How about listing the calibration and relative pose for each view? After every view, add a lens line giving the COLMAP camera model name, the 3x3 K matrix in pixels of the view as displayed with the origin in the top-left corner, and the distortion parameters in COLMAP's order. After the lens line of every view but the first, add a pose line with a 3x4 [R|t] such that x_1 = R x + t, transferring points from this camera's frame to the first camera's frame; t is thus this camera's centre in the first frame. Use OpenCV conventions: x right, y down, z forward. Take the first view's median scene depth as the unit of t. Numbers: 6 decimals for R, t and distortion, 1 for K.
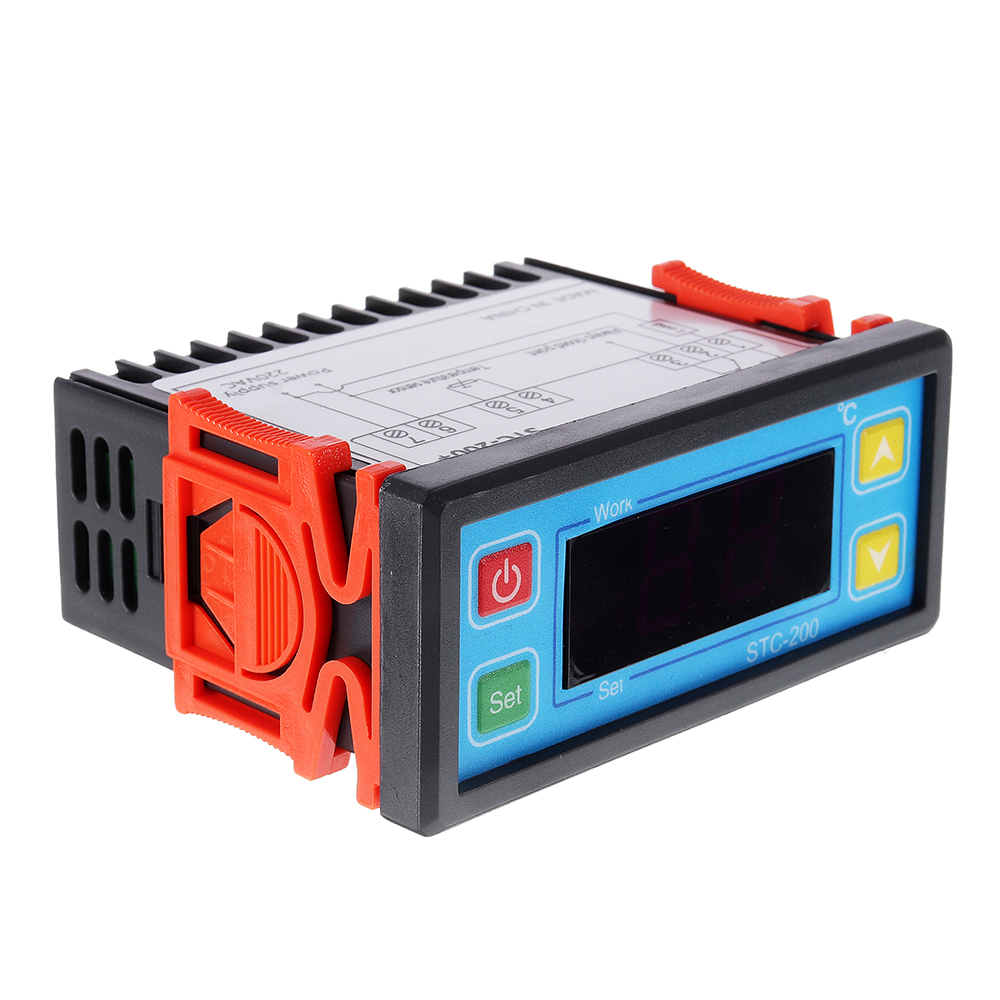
lens RADIAL K [[3012.2, 0, 465.1], [0, 3012.2, 504.2], [0, 0, 1]] dist [0.269980, 0.000000]
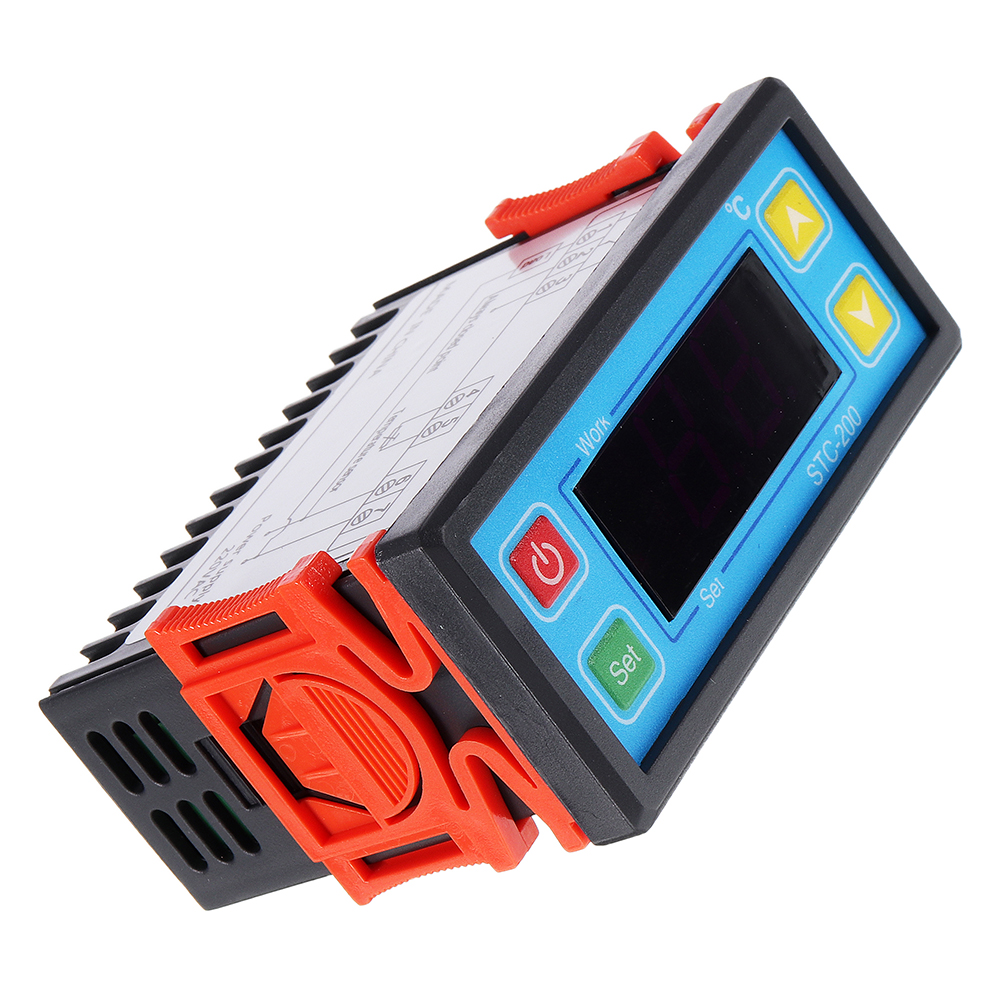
lens RADIAL K [[3639.9, 0, 519.5], [0, 3639.9, 559.0], [0, 0, 1]] dist [0.335429, 0.000000]
pose [[0.791300, -0.611376, 0.007973, -0.001241], [0.611162, 0.790505, -0.039781, 0.059340], [0.018019, 0.036352, 0.999177, -0.118538]]
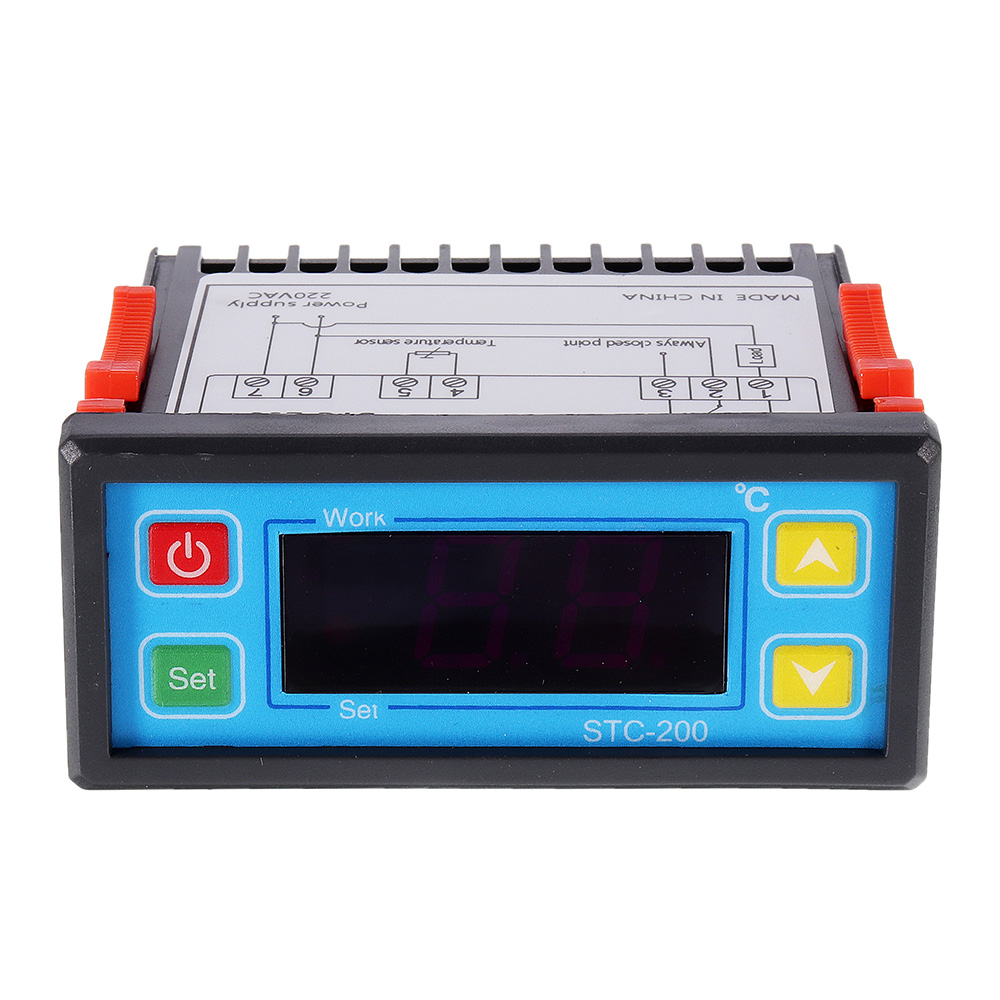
lens RADIAL K [[3800.4, 0, 489.9], [0, 3800.4, 498.1], [0, 0, 1]] dist [0.302350, 0.000000]
pose [[0.726797, 0.266483, -0.633050, 0.762847], [-0.230827, 0.962827, 0.140294, -0.165794], [0.646904, 0.044160, 0.761292, 0.141623]]
